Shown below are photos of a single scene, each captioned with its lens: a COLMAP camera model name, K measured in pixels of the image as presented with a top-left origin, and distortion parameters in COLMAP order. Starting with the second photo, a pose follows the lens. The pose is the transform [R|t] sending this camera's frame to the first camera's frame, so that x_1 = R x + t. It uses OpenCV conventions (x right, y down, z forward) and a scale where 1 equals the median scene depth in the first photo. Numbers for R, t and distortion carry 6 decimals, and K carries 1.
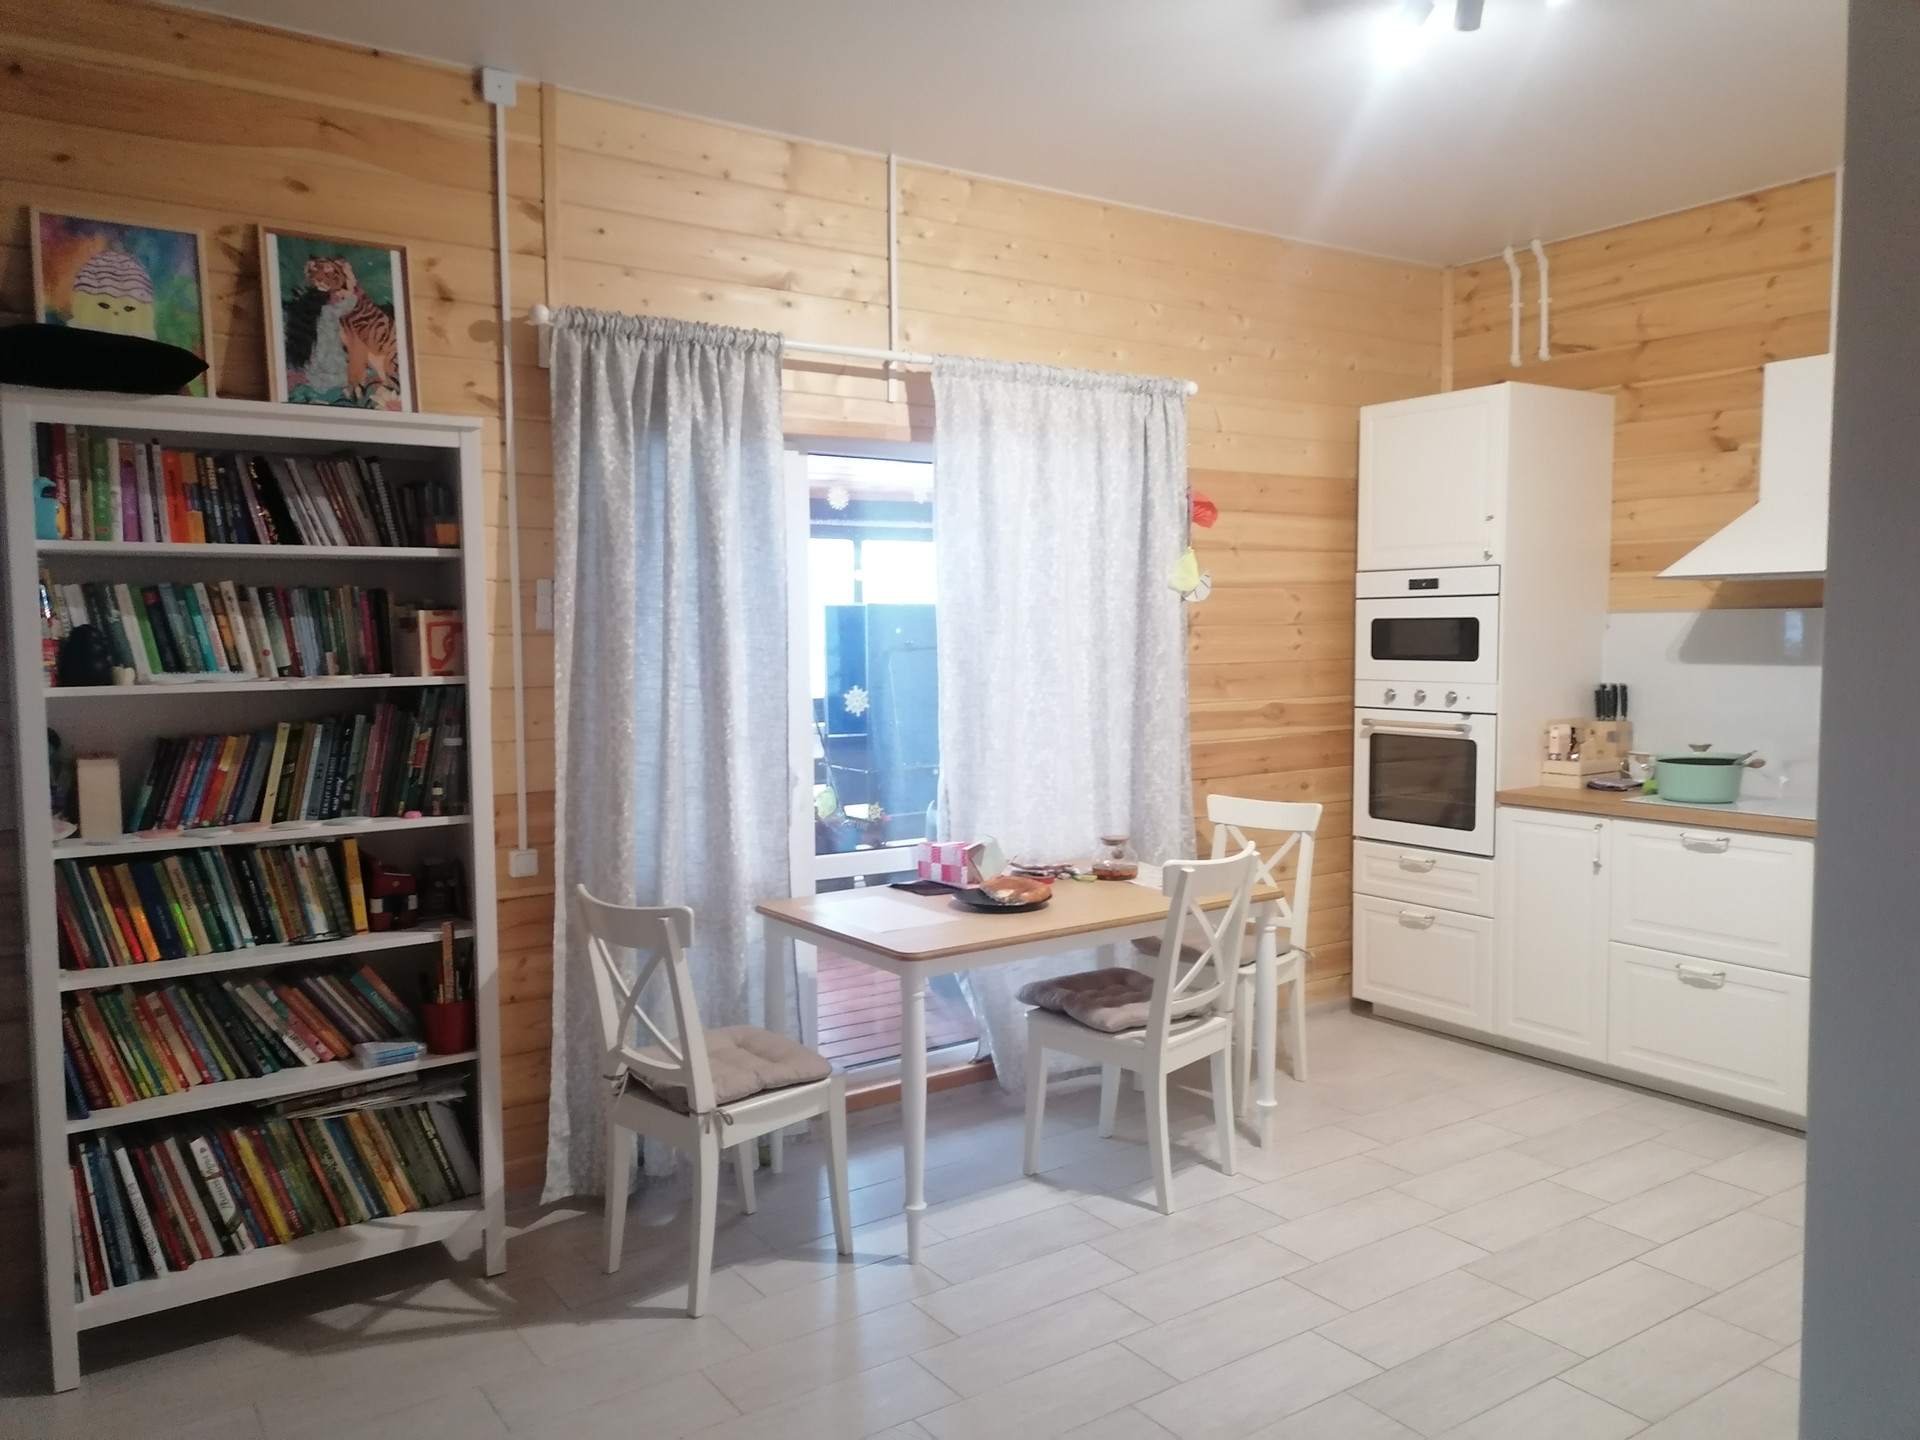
lens RADIAL K [[1443.4, 0, 965.4], [0, 1443.4, 731.1], [0, 0, 1]] dist [0.051466, -0.032090]
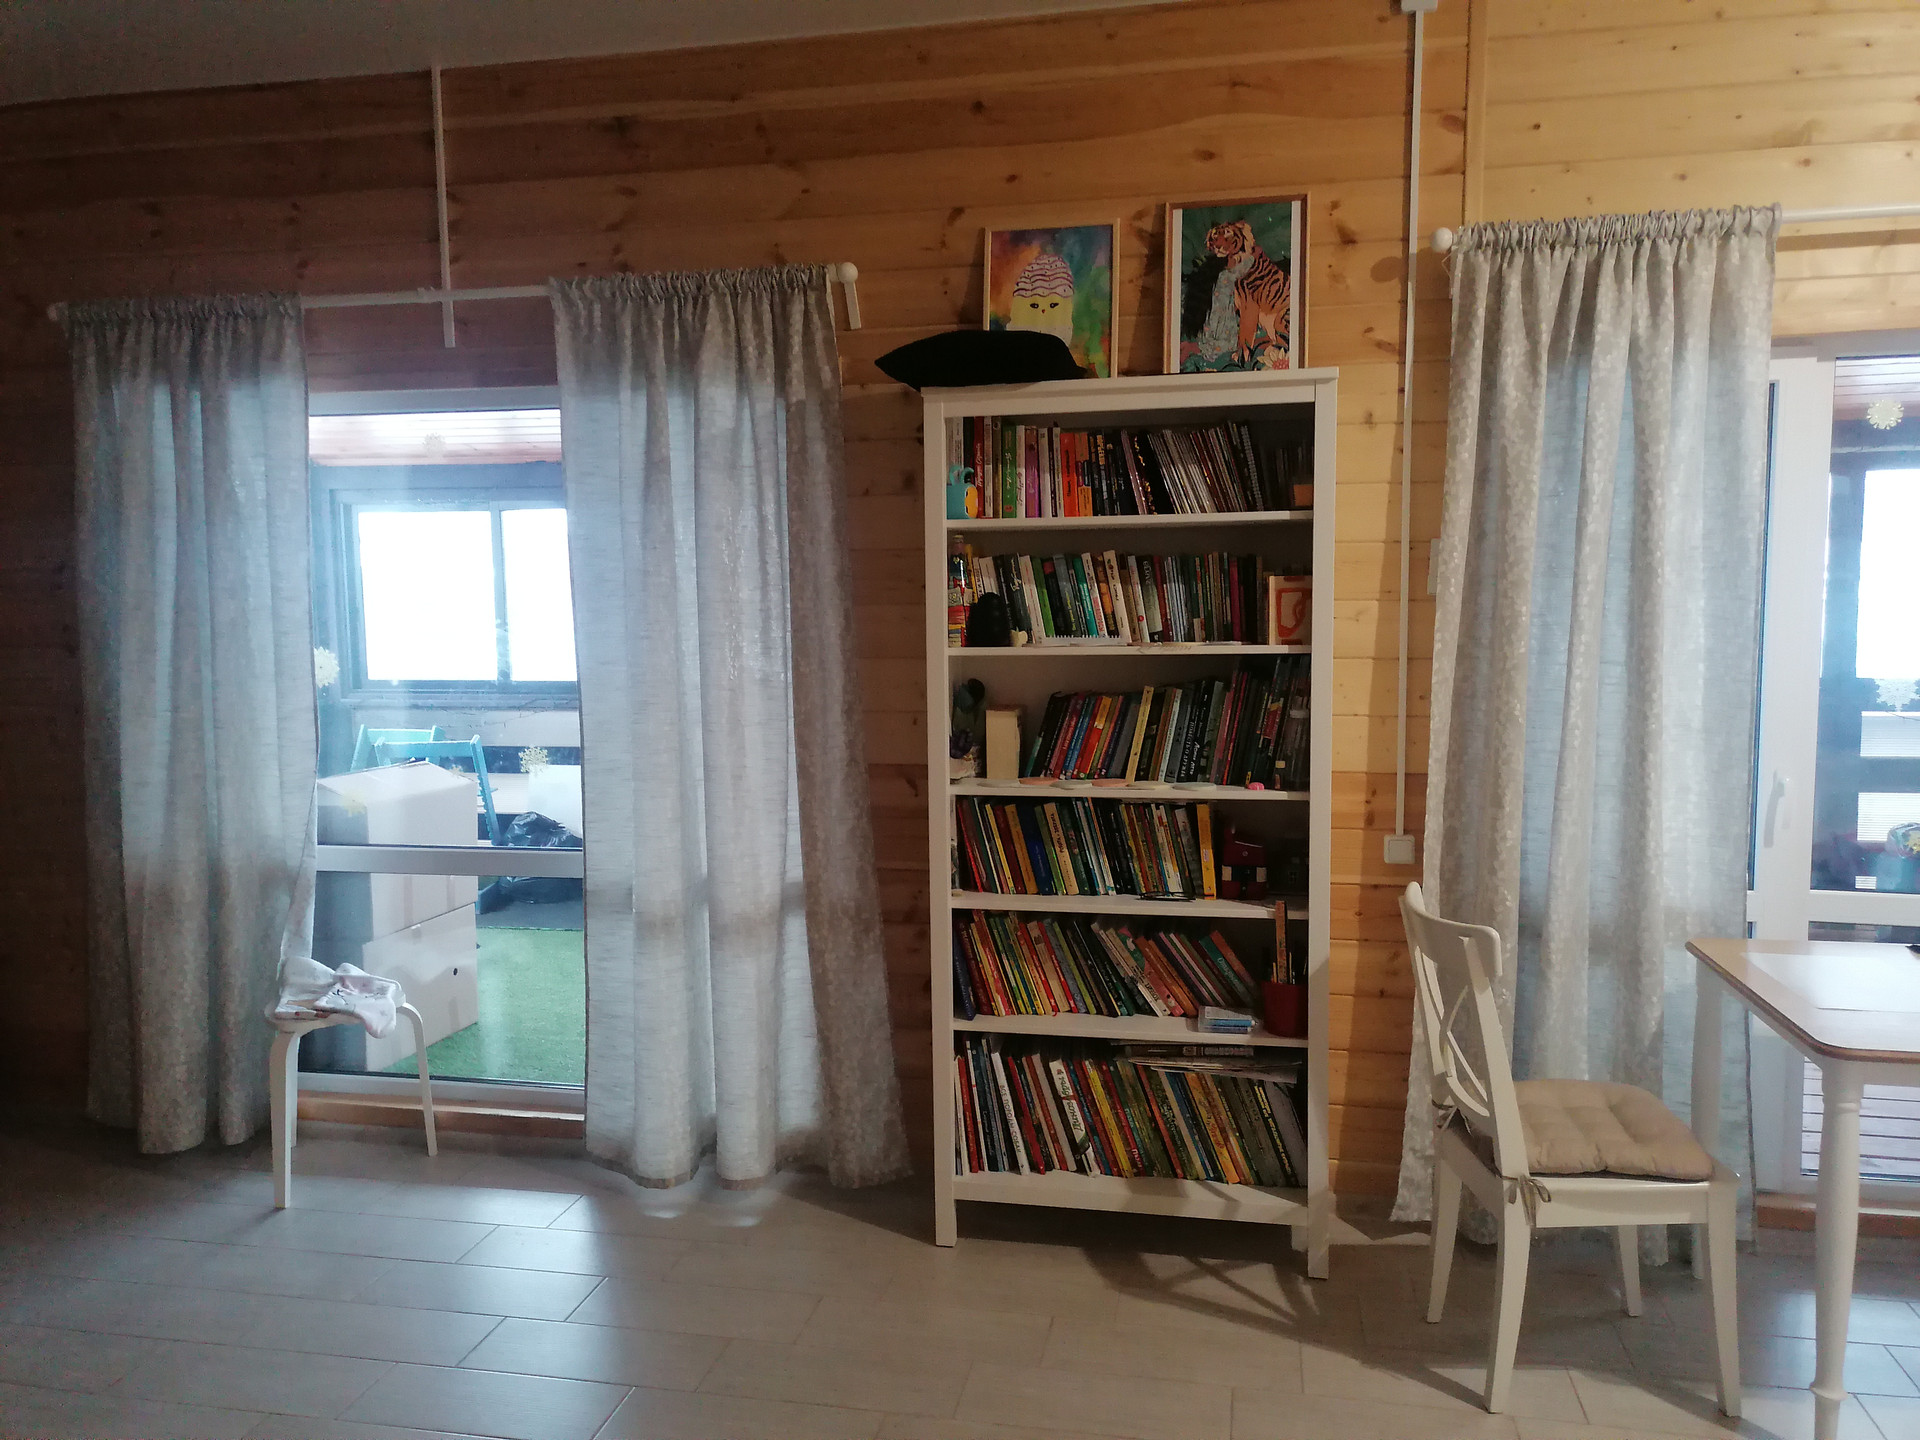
lens RADIAL K [[1443.4, 0, 965.4], [0, 1443.4, 731.1], [0, 0, 1]] dist [0.051466, -0.032090]
pose [[0.688218, 0.070573, -0.722063, 0.184367], [-0.049047, 0.997507, 0.050746, -0.018956], [0.723844, 0.000491, 0.689963, 0.187391]]
